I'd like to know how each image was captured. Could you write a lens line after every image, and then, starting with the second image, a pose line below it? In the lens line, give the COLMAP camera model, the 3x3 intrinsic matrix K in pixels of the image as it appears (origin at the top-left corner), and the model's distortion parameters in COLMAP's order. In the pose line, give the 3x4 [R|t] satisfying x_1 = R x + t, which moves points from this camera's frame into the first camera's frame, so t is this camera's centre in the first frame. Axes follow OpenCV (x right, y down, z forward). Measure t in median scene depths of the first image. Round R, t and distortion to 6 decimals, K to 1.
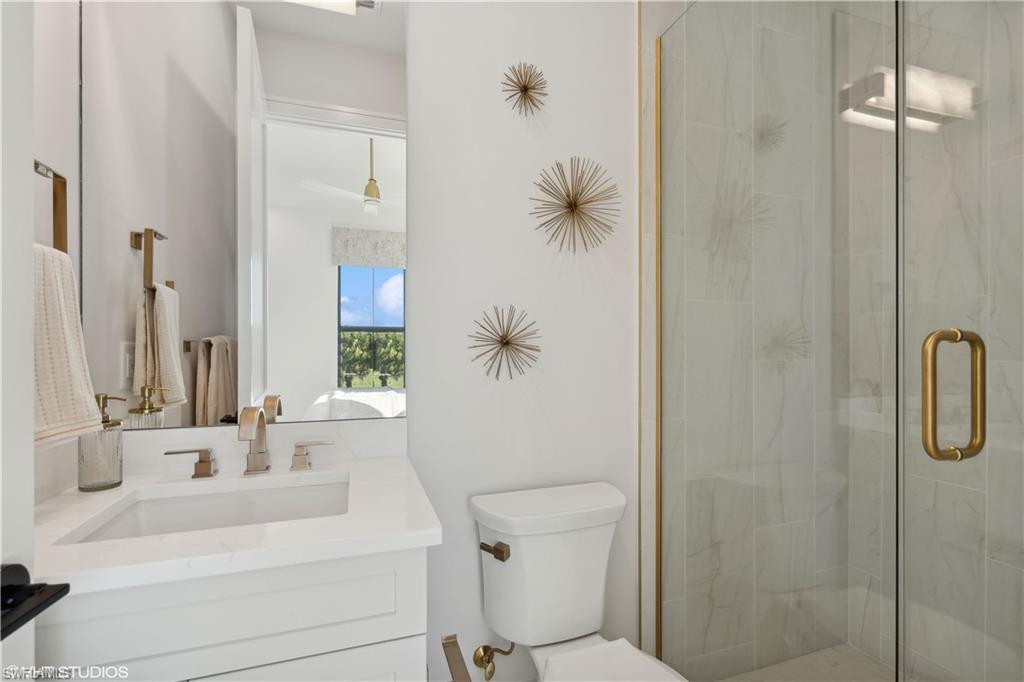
lens RADIAL K [[472.2, 0, 509.2], [0, 472.2, 339.2], [0, 0, 1]] dist [-0.006118, -0.000639]
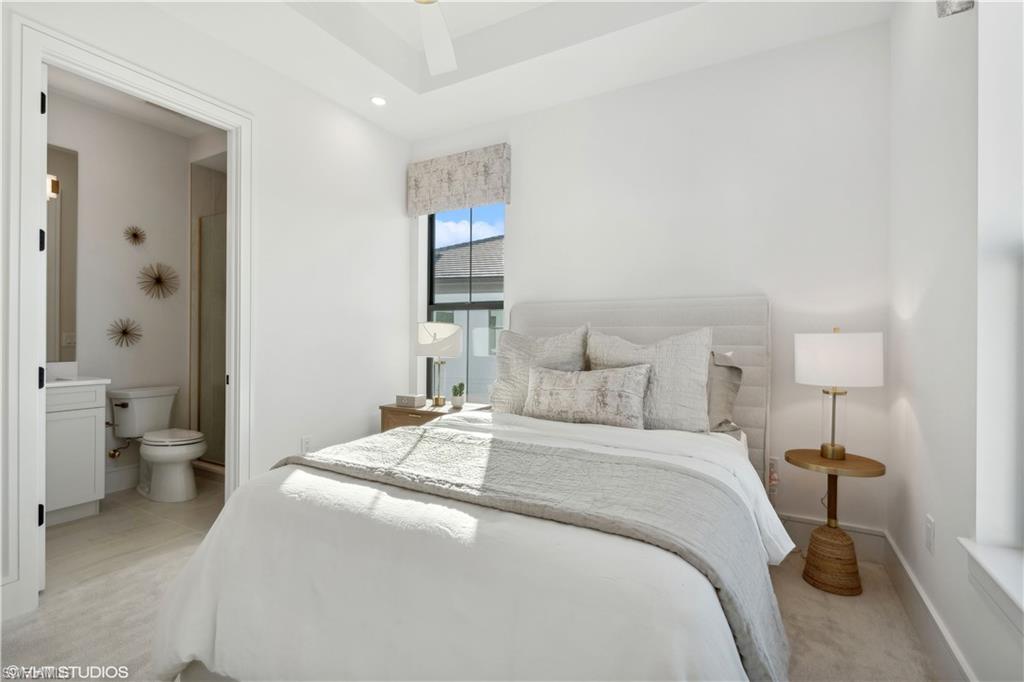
lens RADIAL K [[472.2, 0, 512.4], [0, 472.2, 338.4], [0, 0, 1]] dist [-0.006118, -0.000639]
pose [[0.756862, 0.000944, 0.653574, -0.084073], [-0.001596, 0.999999, 0.000403, 0.032781], [-0.653573, -0.001348, 0.756862, -2.290101]]
